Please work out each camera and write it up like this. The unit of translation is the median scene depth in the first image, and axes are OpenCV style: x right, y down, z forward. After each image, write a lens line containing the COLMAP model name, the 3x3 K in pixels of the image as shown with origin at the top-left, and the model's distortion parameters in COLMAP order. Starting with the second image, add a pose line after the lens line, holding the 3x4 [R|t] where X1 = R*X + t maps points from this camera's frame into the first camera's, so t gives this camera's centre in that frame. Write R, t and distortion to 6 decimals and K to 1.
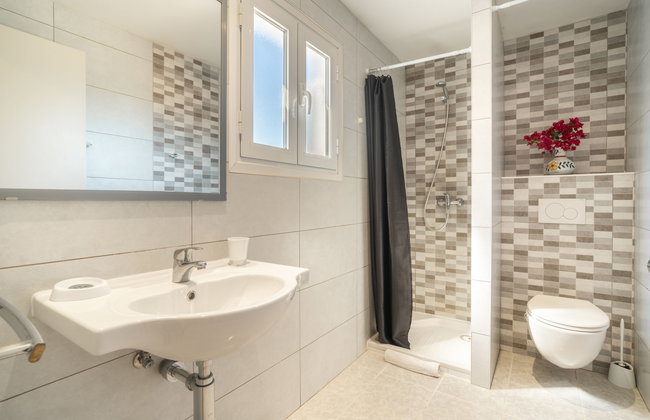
lens RADIAL K [[326.3, 0, 324.8], [0, 326.3, 207.8], [0, 0, 1]] dist [-0.000552, 0.007140]
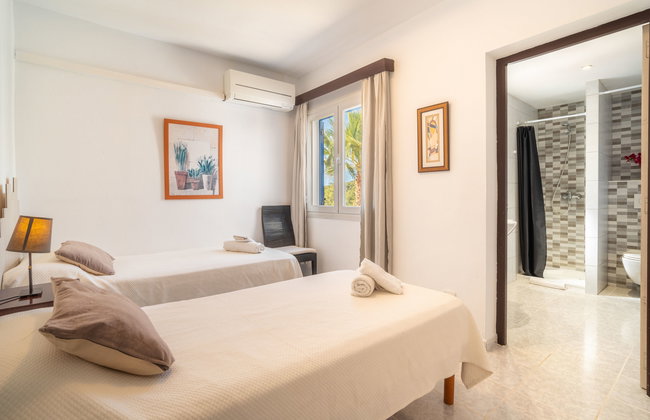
lens RADIAL K [[326.3, 0, 324.1], [0, 326.3, 204.2], [0, 0, 1]] dist [-0.000552, 0.007140]
pose [[0.963028, 0.003666, -0.269376, -0.374554], [-0.004112, 0.999991, -0.001091, 0.028658], [0.269369, 0.002159, 0.963035, -0.925502]]
